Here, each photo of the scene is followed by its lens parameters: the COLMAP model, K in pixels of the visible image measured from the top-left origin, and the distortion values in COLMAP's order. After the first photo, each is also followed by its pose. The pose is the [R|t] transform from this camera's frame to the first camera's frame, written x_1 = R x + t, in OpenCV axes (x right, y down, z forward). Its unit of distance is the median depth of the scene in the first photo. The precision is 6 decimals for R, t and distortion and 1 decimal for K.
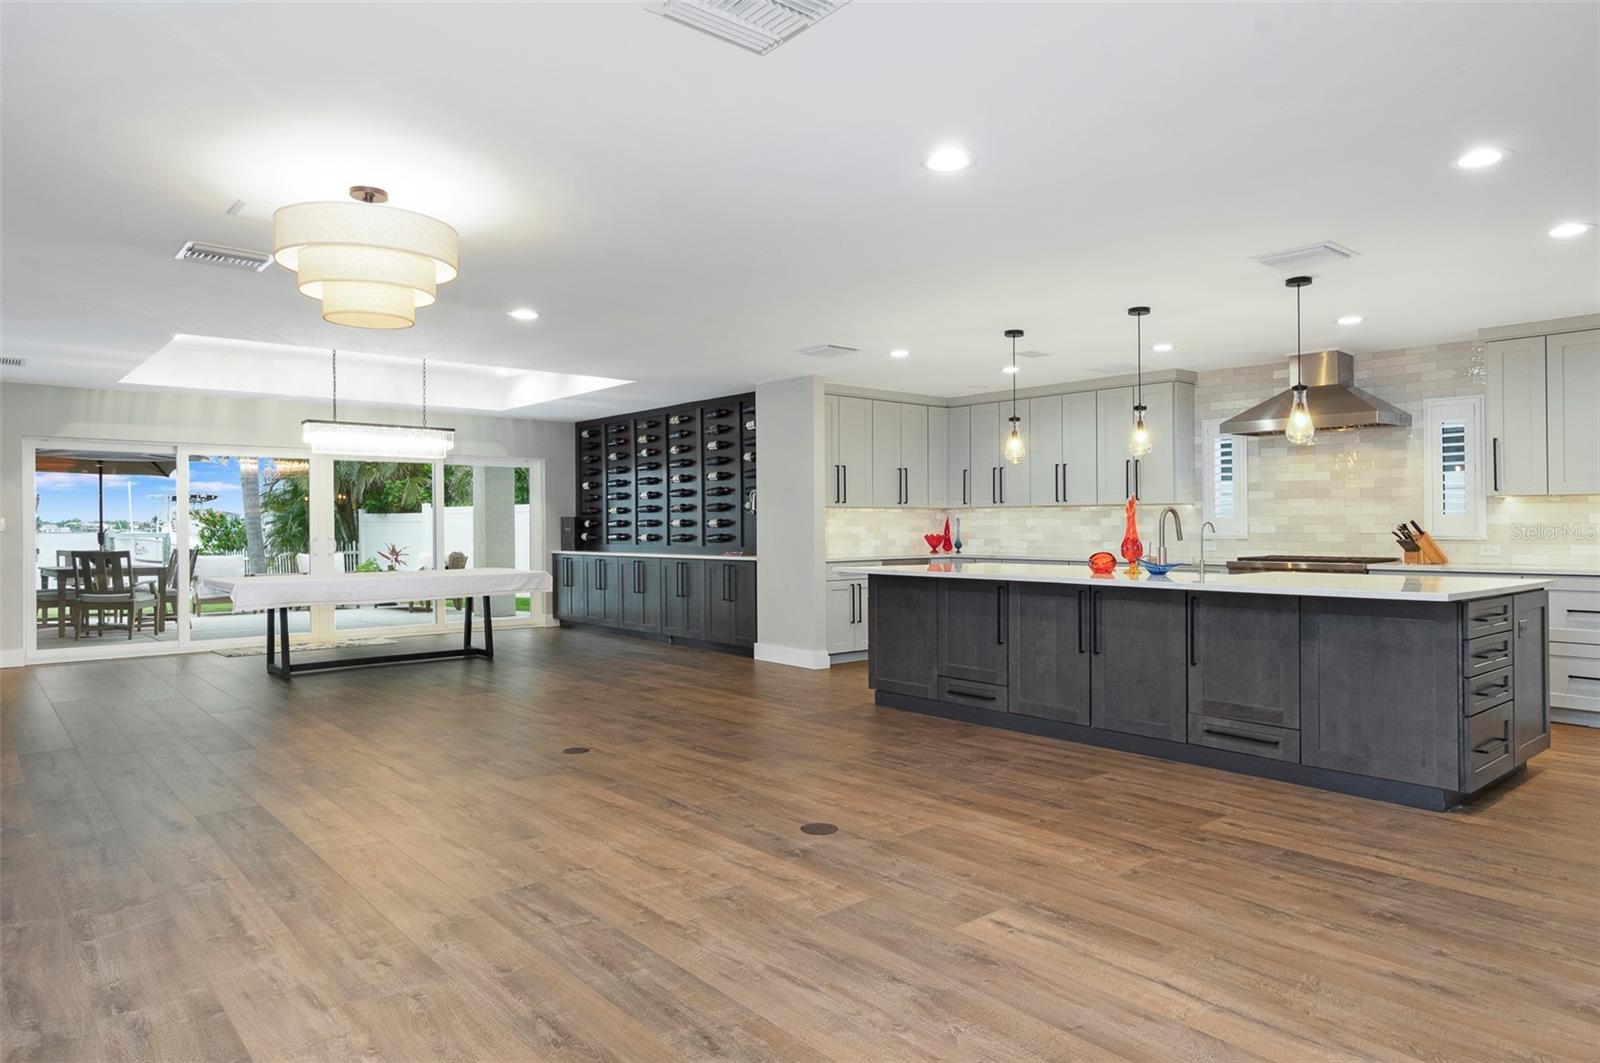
lens RADIAL K [[986.7, 0, 803.2], [0, 986.7, 526.2], [0, 0, 1]] dist [0.005322, 0.001527]
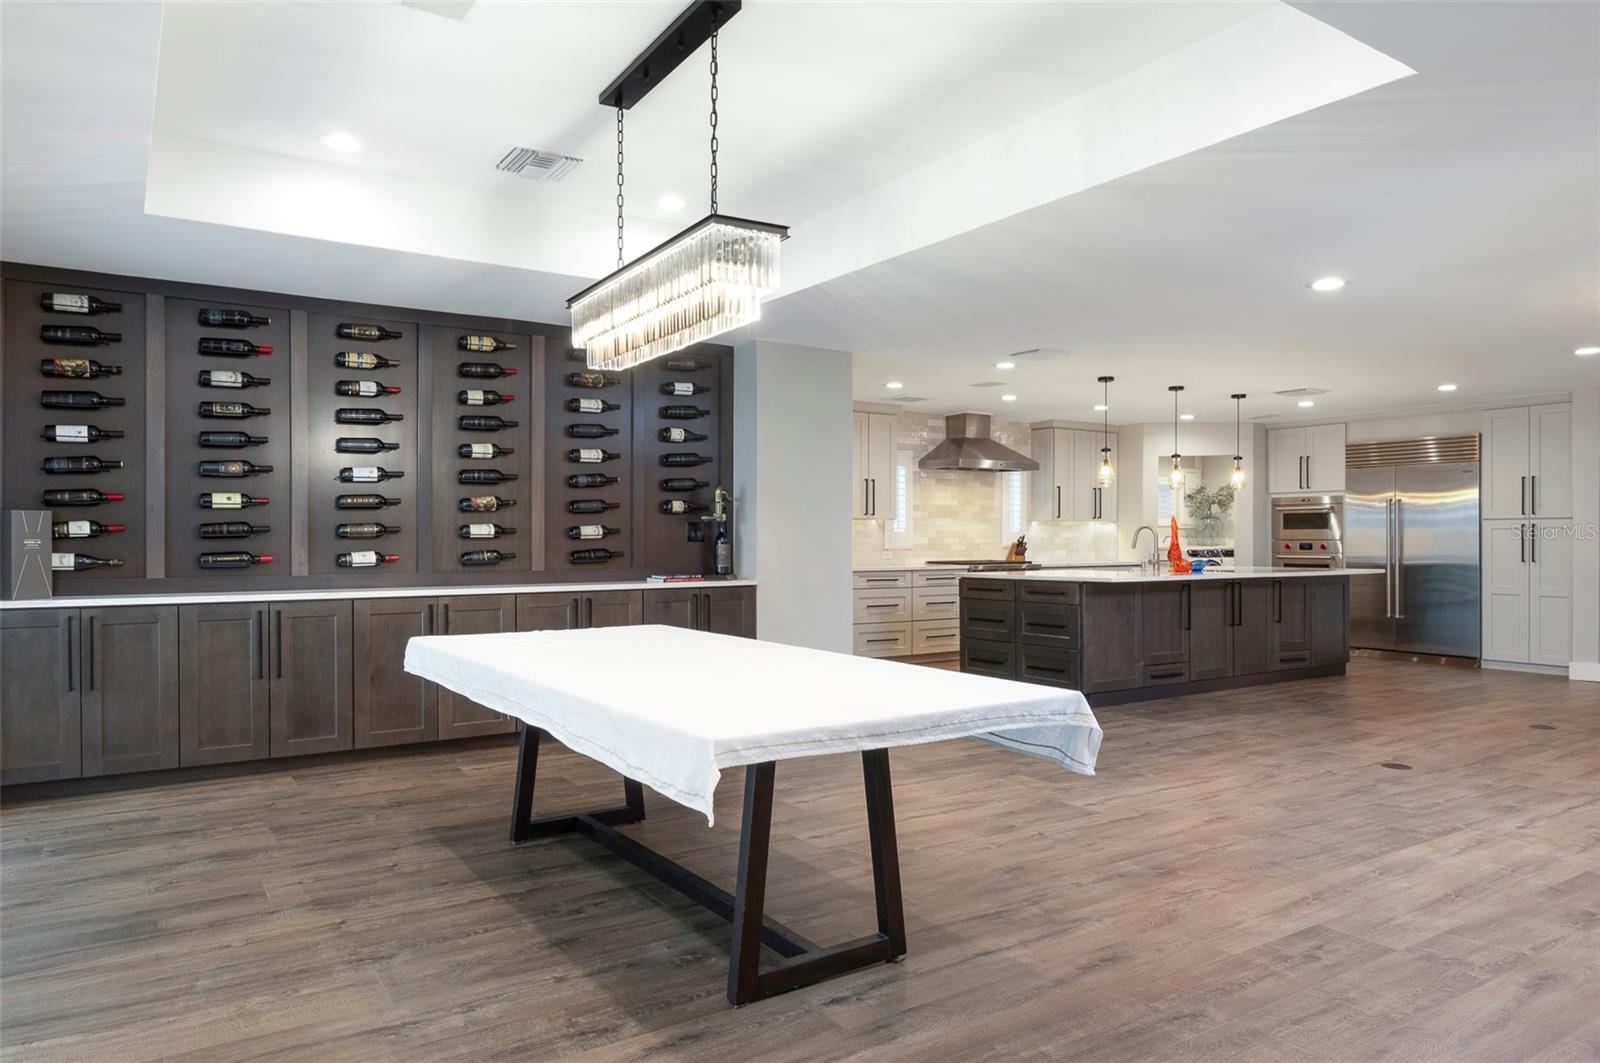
lens RADIAL K [[1047.4, 0, 798.5], [0, 1047.4, 527.2], [0, 0, 1]] dist [-0.001566, -0.000597]
pose [[0.127517, 0.013361, 0.991746, -1.628205], [-0.001534, 0.999911, -0.013273, 0.006324], [-0.991835, 0.000171, 0.127526, 1.769055]]
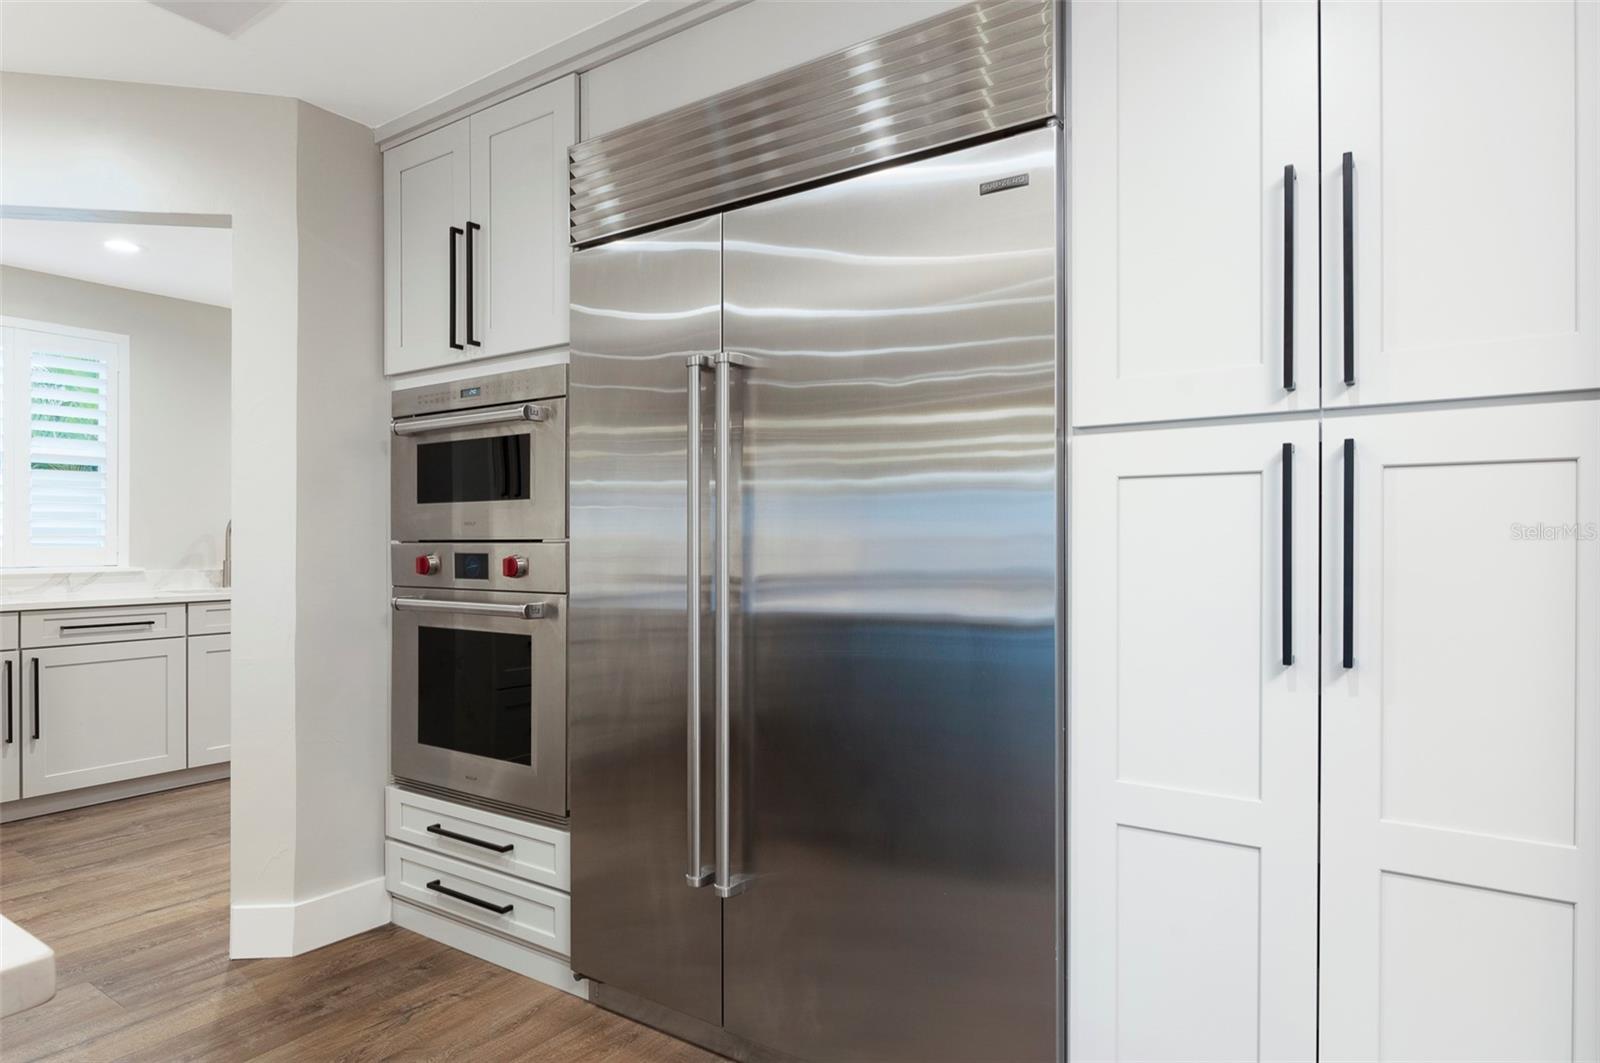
lens RADIAL K [[912.9, 0, 800.0], [0, 912.9, 531.5], [0, 0, 1]] dist [-0.008704, -0.000860]
pose [[-0.253940, 0.010170, 0.967167, 0.425164], [0.006215, 0.999941, -0.008883, 0.001903], [-0.967200, 0.003755, -0.253988, 0.815870]]
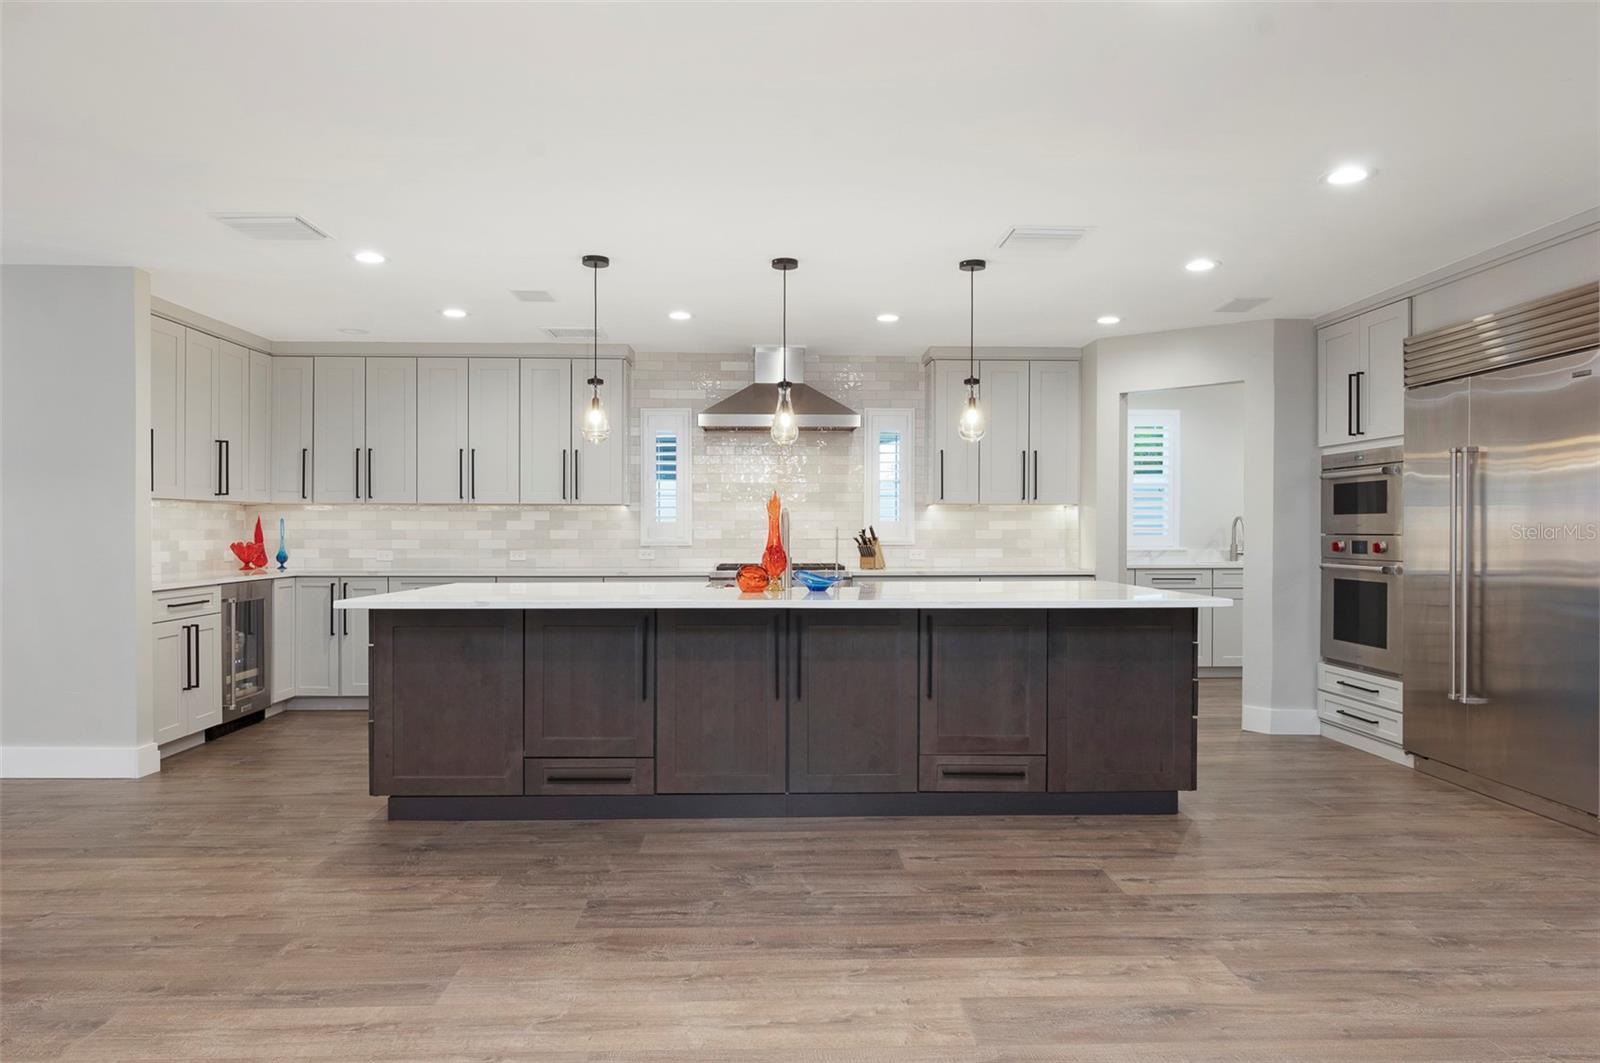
lens RADIAL K [[1047.4, 0, 798.5], [0, 1047.4, 527.2], [0, 0, 1]] dist [-0.001566, -0.000597]
pose [[0.629828, 0.004293, 0.776723, -0.415142], [-0.002684, 0.999991, -0.003351, -0.001382], [-0.776730, 0.000025, 0.629834, 0.591048]]
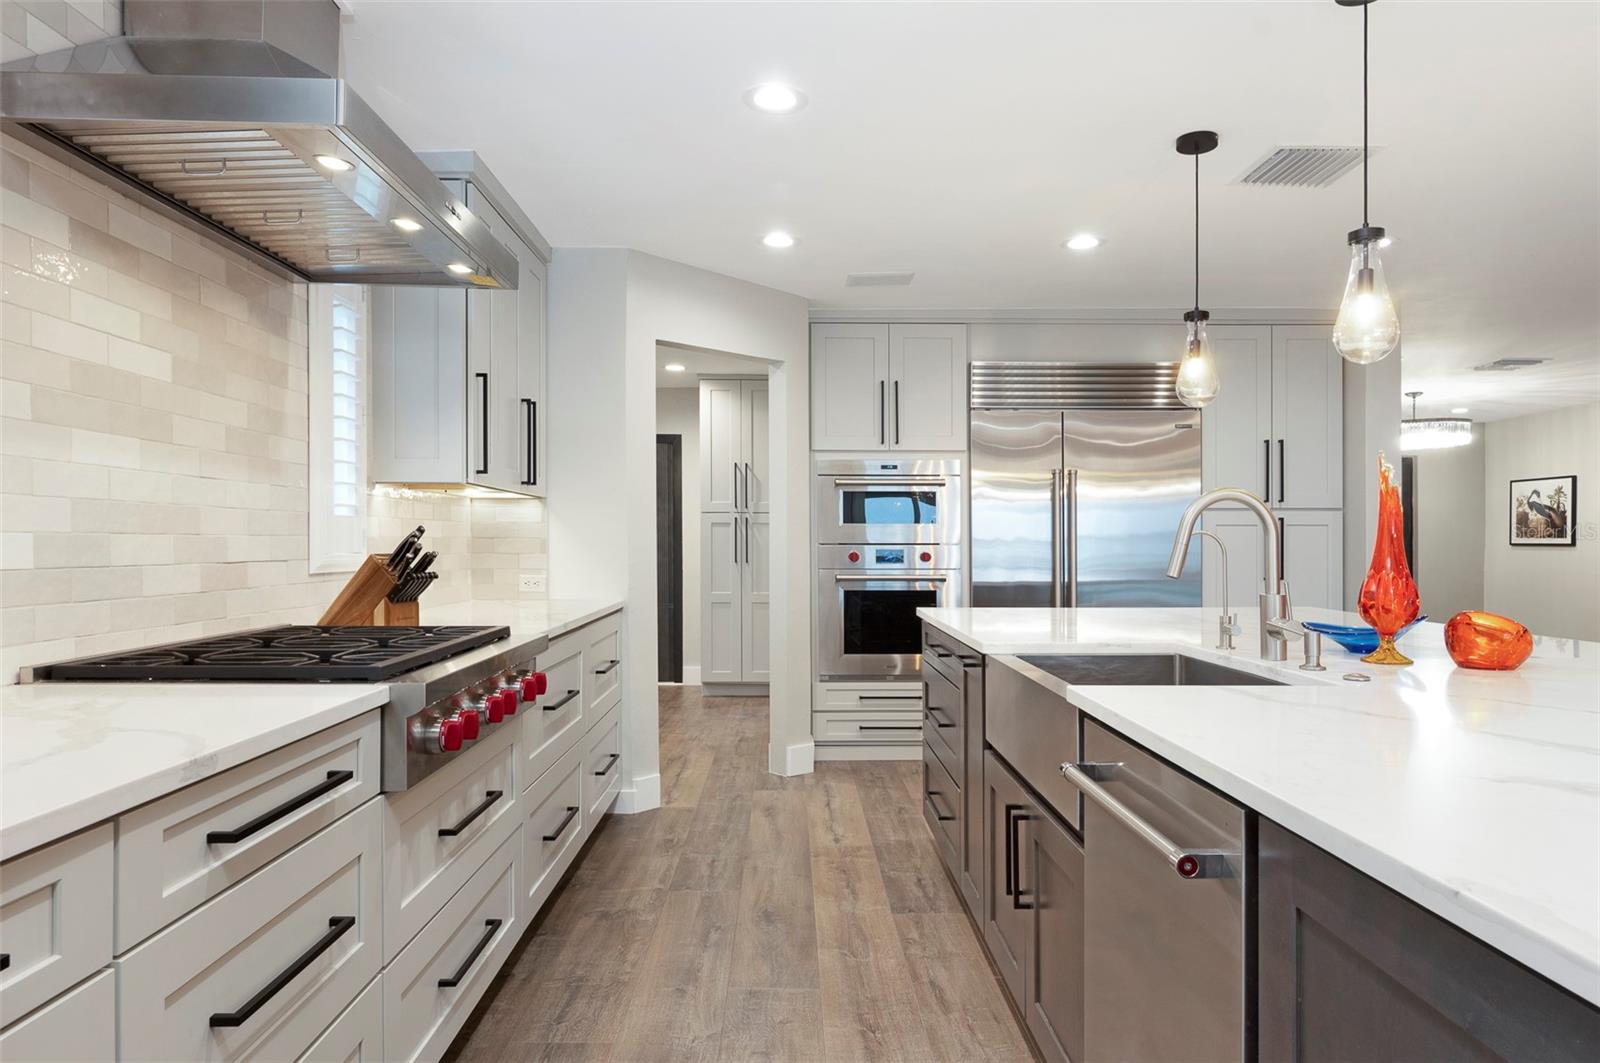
lens RADIAL K [[989.3, 0, 800.0], [0, 989.3, 531.5], [0, 0, 1]] dist [-0.002127, -0.001060]
pose [[-0.766545, 0.011799, 0.642082, 0.341951], [0.002789, 0.999883, -0.015046, 0.004257], [-0.642184, -0.009743, -0.766488, 1.889654]]
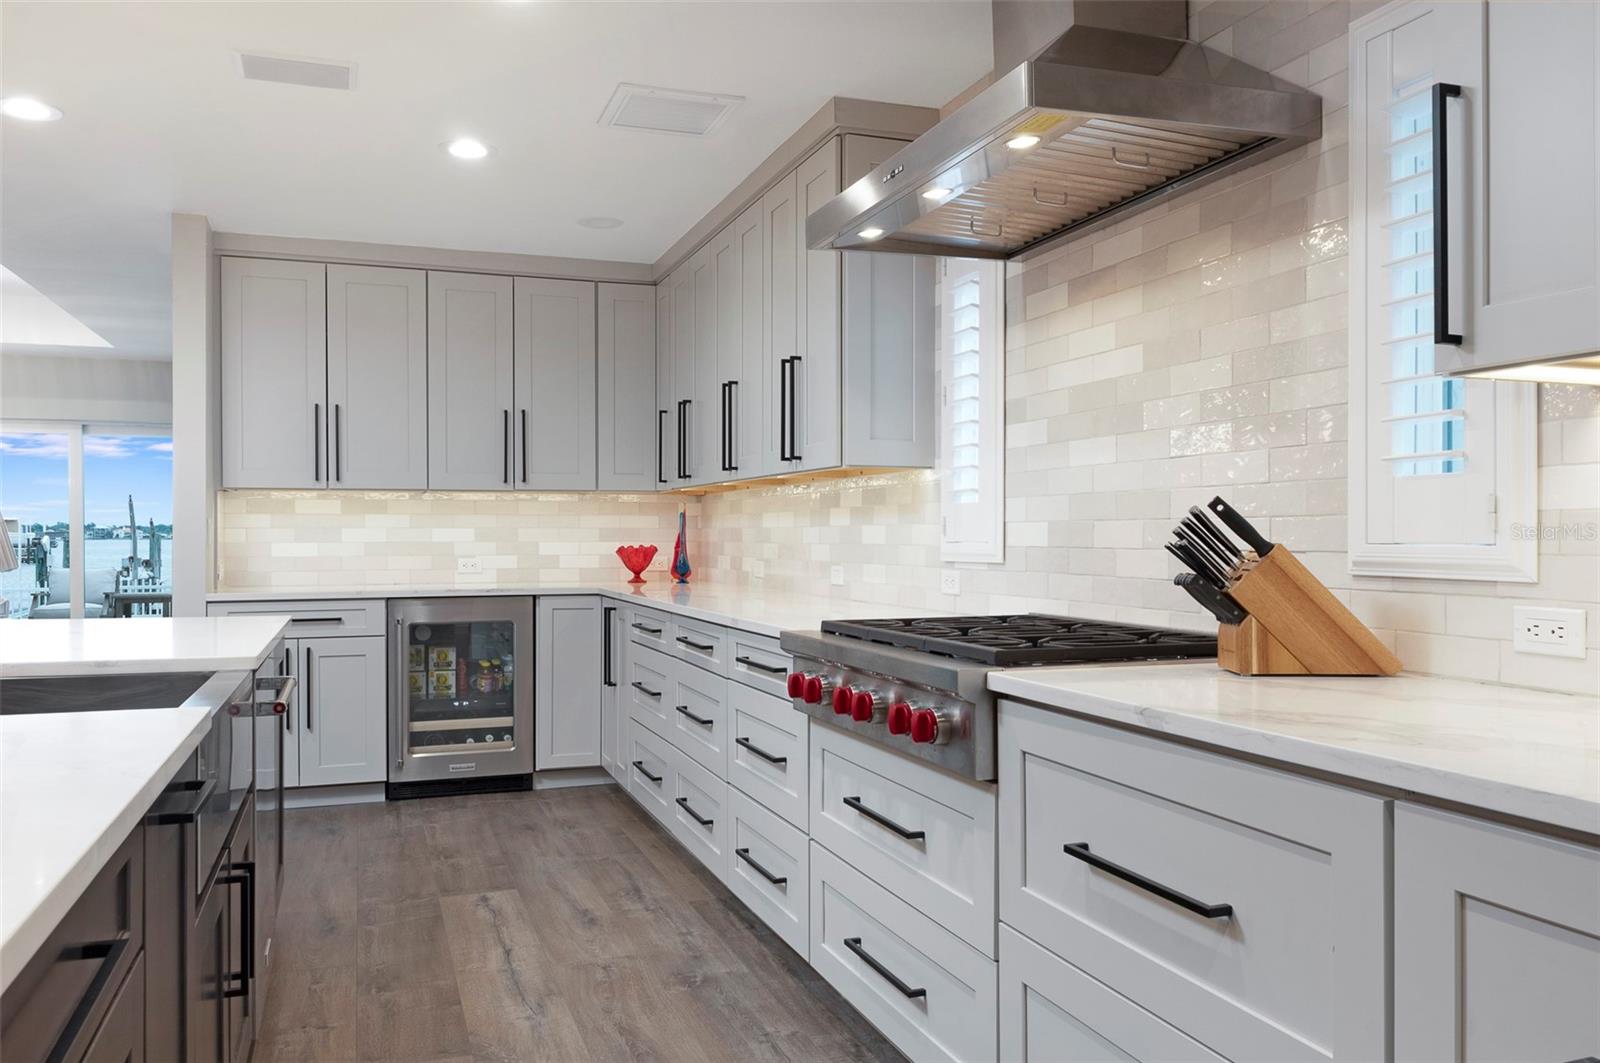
lens RADIAL K [[1219.6, 0, 800.0], [0, 1219.6, 531.5], [0, 0, 1]] dist [0.004949, 0.001041]
pose [[0.935446, -0.008158, -0.353375, 0.968217], [0.010546, 0.999933, 0.004833, -0.001407], [0.353312, -0.008248, 0.935469, 1.046534]]
